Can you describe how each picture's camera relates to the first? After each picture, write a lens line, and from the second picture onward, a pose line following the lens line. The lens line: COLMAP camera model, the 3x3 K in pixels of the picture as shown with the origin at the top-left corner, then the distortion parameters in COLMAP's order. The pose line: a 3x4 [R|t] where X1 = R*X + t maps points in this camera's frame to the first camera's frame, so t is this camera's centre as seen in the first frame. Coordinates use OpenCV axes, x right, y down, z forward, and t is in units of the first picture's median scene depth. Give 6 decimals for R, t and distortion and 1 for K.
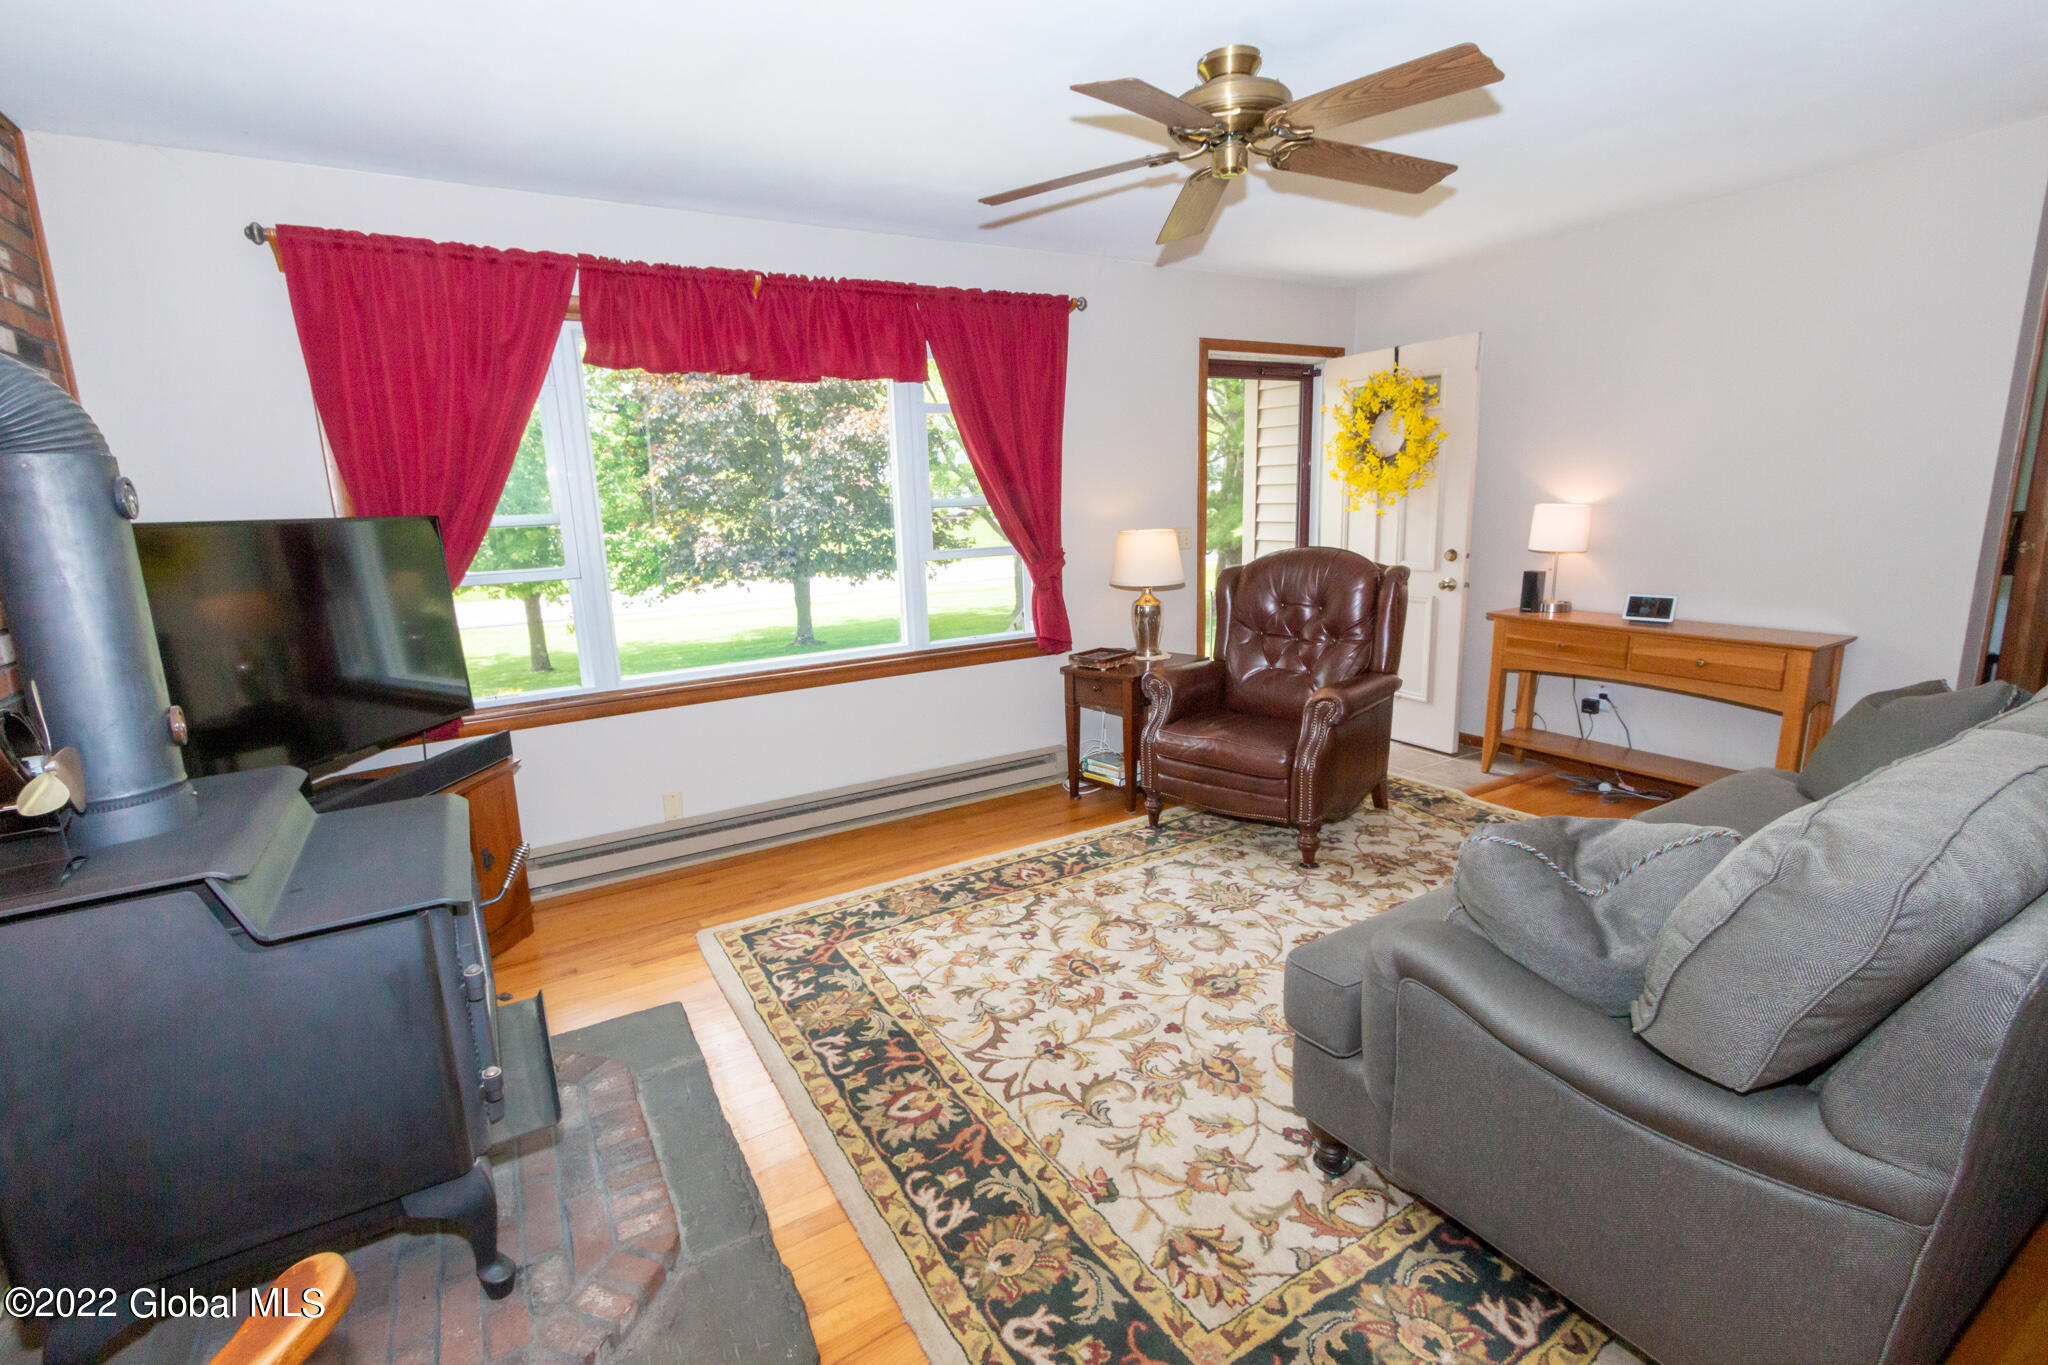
lens RADIAL K [[925.7, 0, 1010.2], [0, 925.7, 676.1], [0, 0, 1]] dist [0.003176, 0.000985]
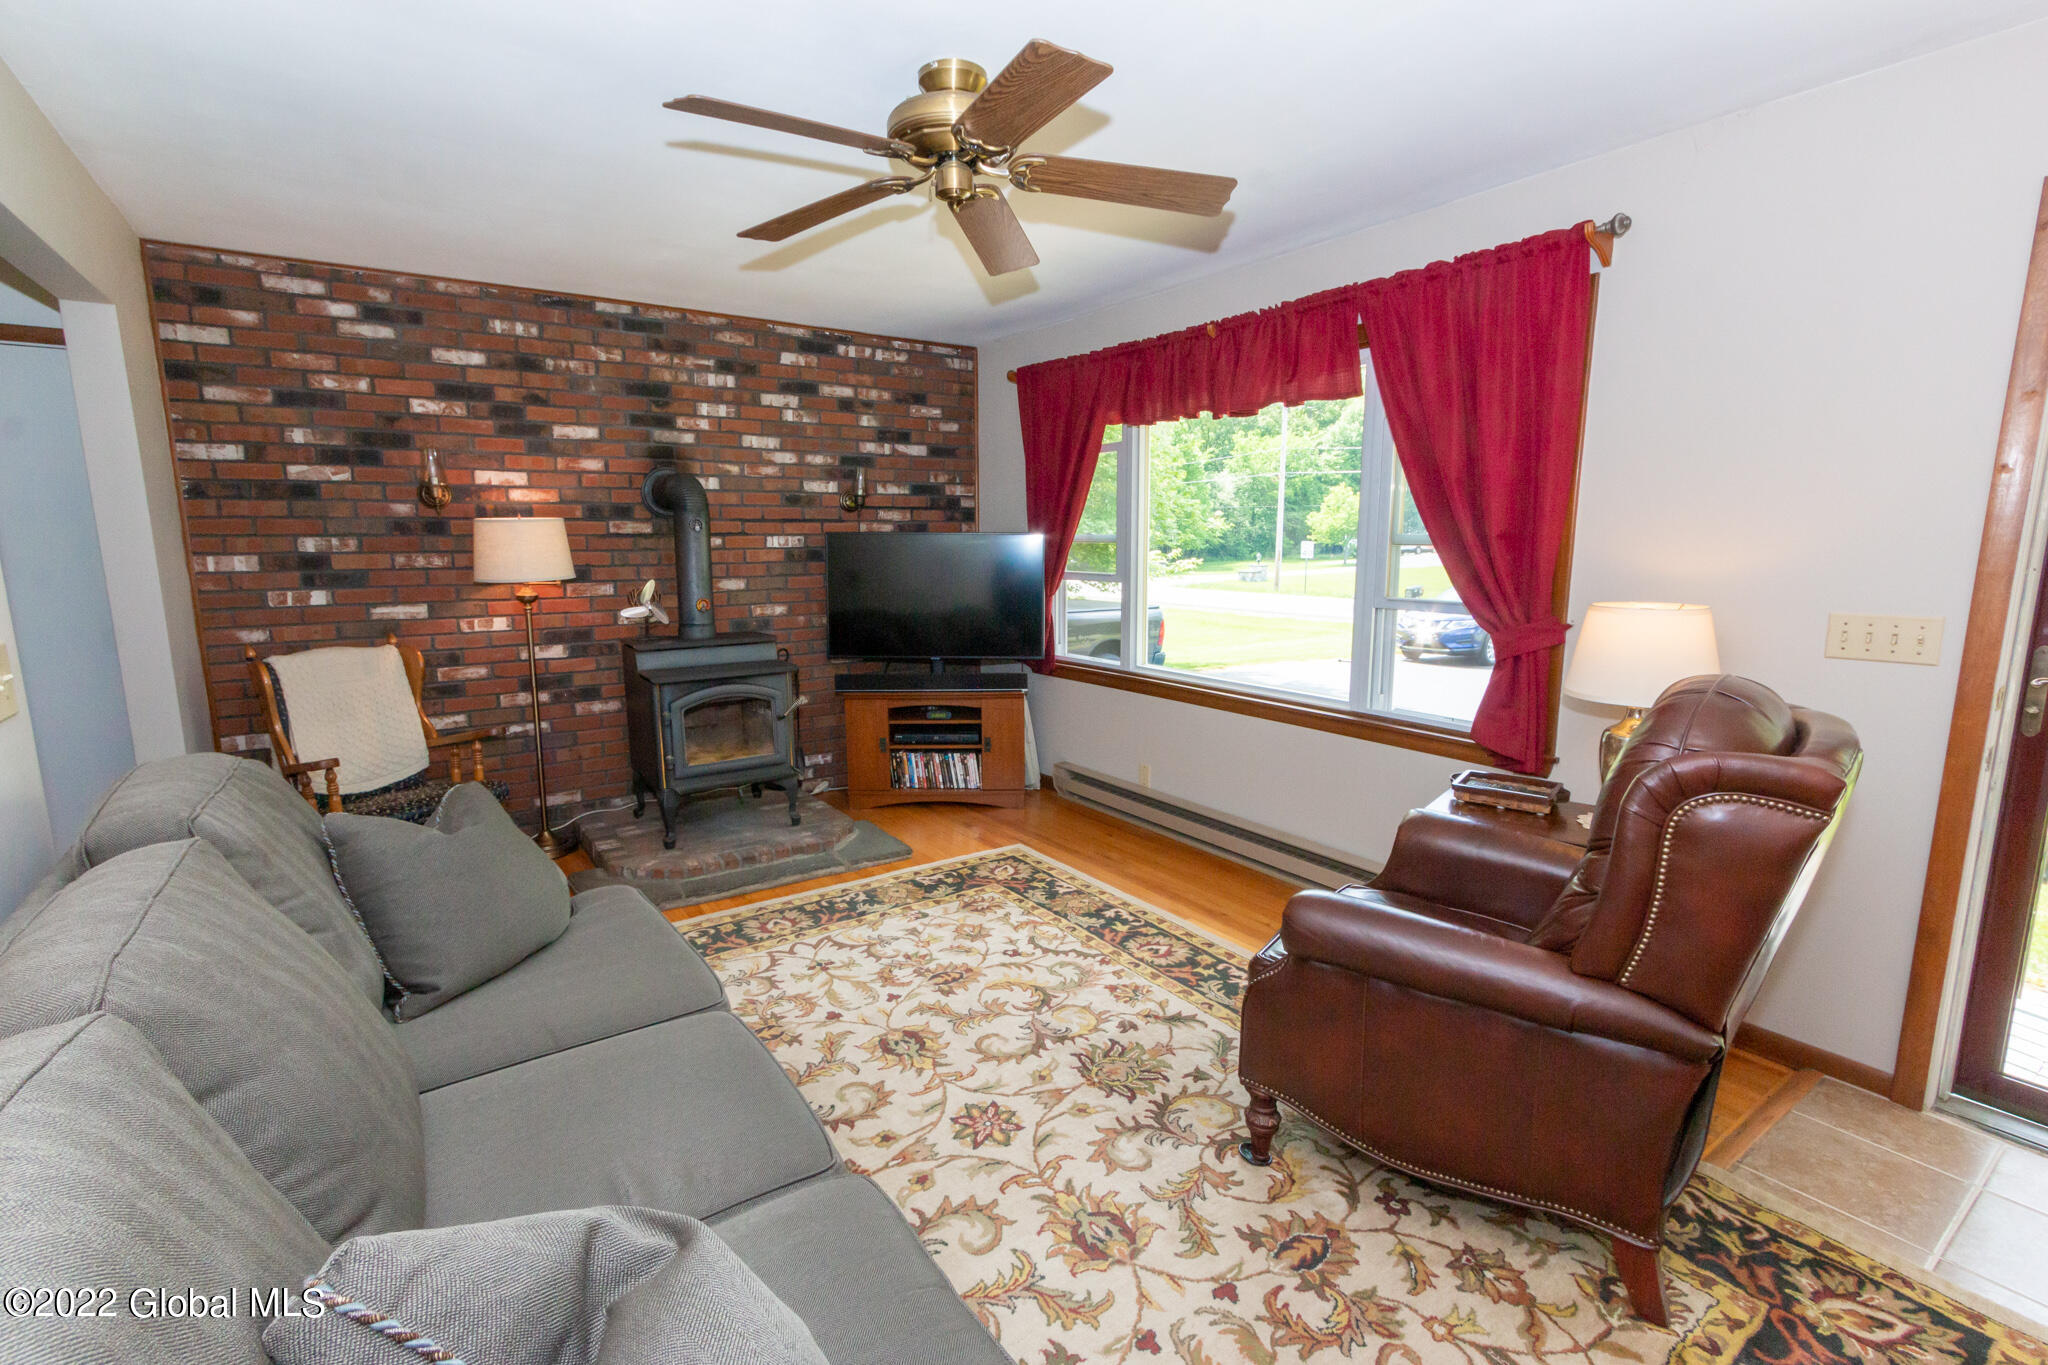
lens RADIAL K [[925.7, 0, 1010.2], [0, 925.7, 676.1], [0, 0, 1]] dist [0.003176, 0.000985]
pose [[0.063561, 0.188945, -0.979928, 0.950727], [-0.189465, 0.966341, 0.174036, -0.196605], [0.979828, 0.174600, 0.097220, 0.811592]]
